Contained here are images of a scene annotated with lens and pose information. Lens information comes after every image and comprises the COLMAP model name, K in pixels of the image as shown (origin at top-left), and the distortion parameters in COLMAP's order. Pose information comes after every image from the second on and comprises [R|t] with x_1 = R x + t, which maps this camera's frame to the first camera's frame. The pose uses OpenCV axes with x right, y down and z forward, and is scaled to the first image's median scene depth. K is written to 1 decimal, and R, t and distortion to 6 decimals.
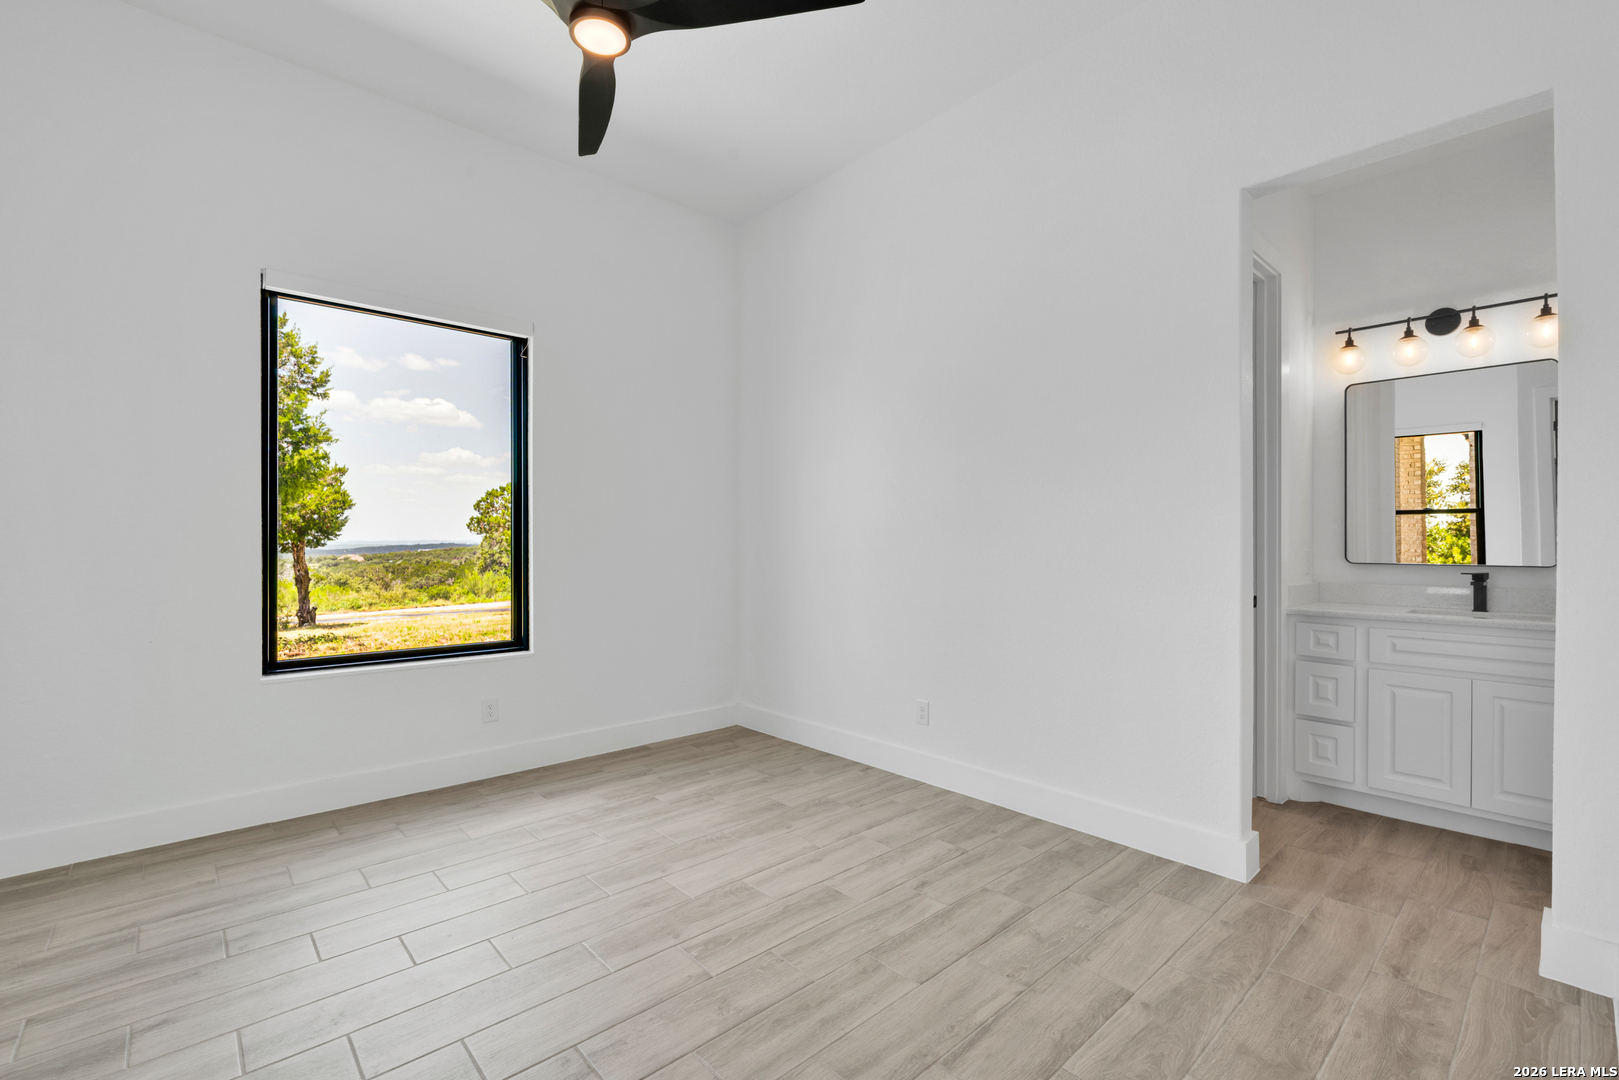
lens RADIAL K [[707.1, 0, 810.5], [0, 707.1, 544.1], [0, 0, 1]] dist [0.004202, 0.000516]
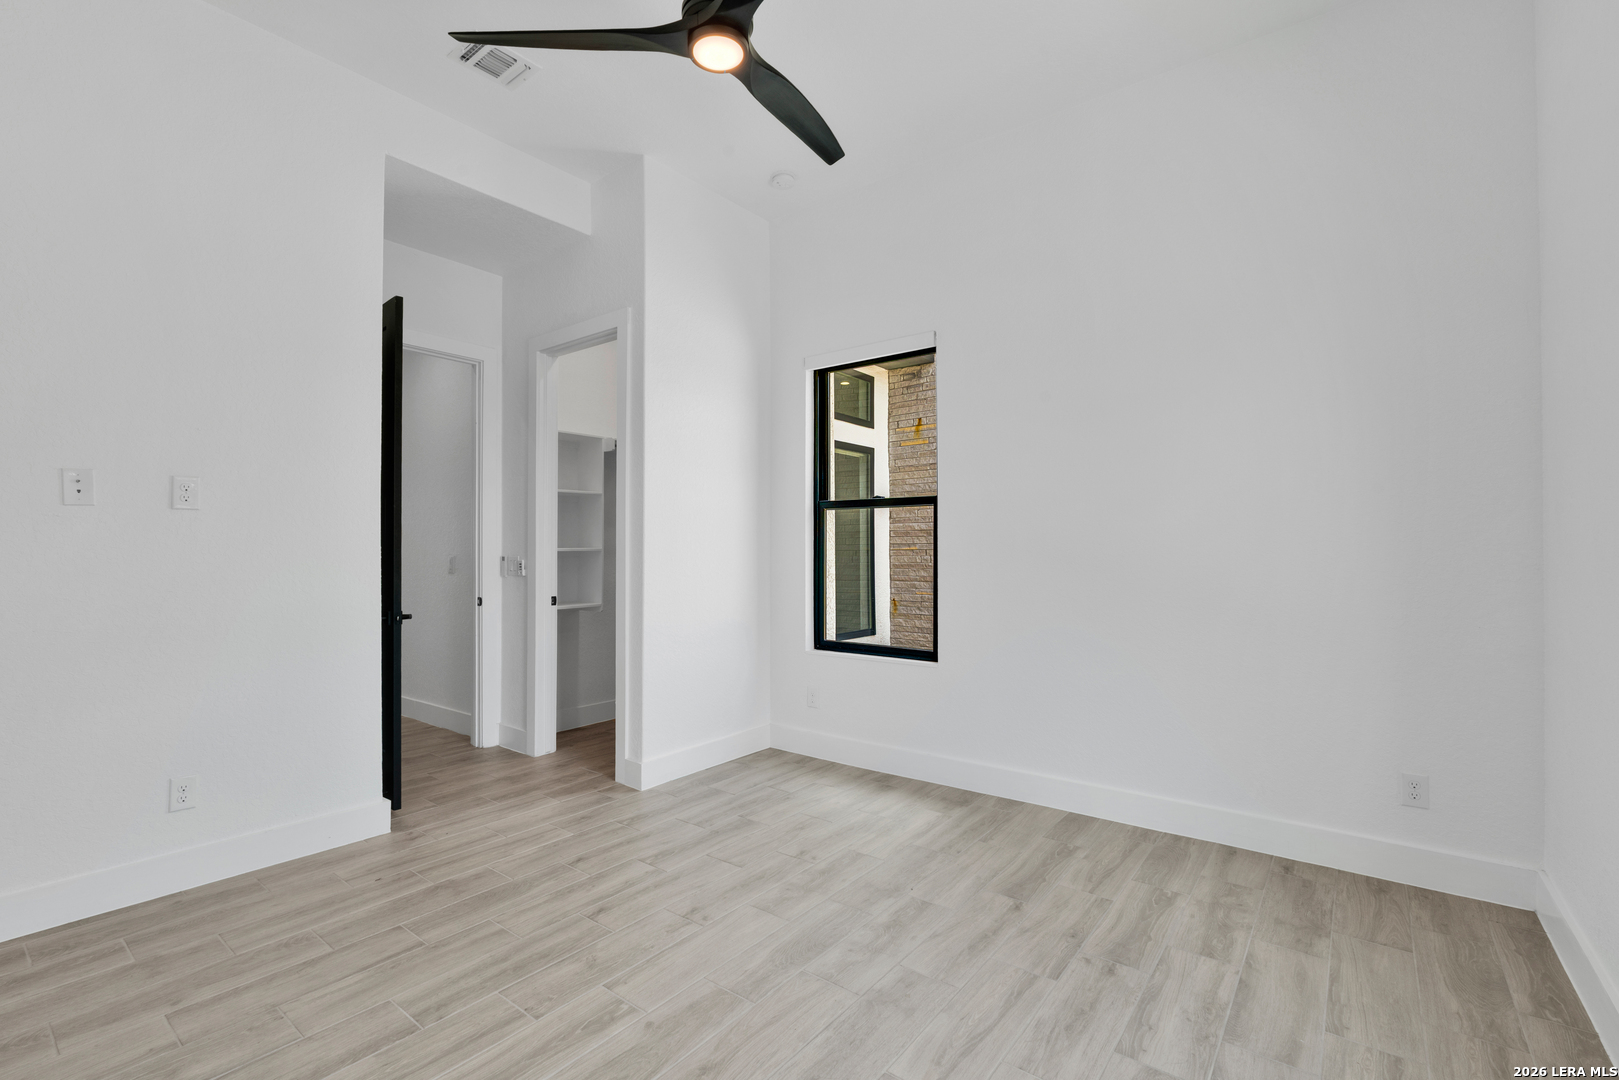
lens RADIAL K [[707.1, 0, 809.5], [0, 707.1, 544.7], [0, 0, 1]] dist [0.004202, 0.000516]
pose [[-0.984120, 0.004834, -0.177439, -0.243838], [0.007195, 0.999894, -0.012669, -0.011182], [0.177359, -0.013745, -0.984050, 1.988144]]
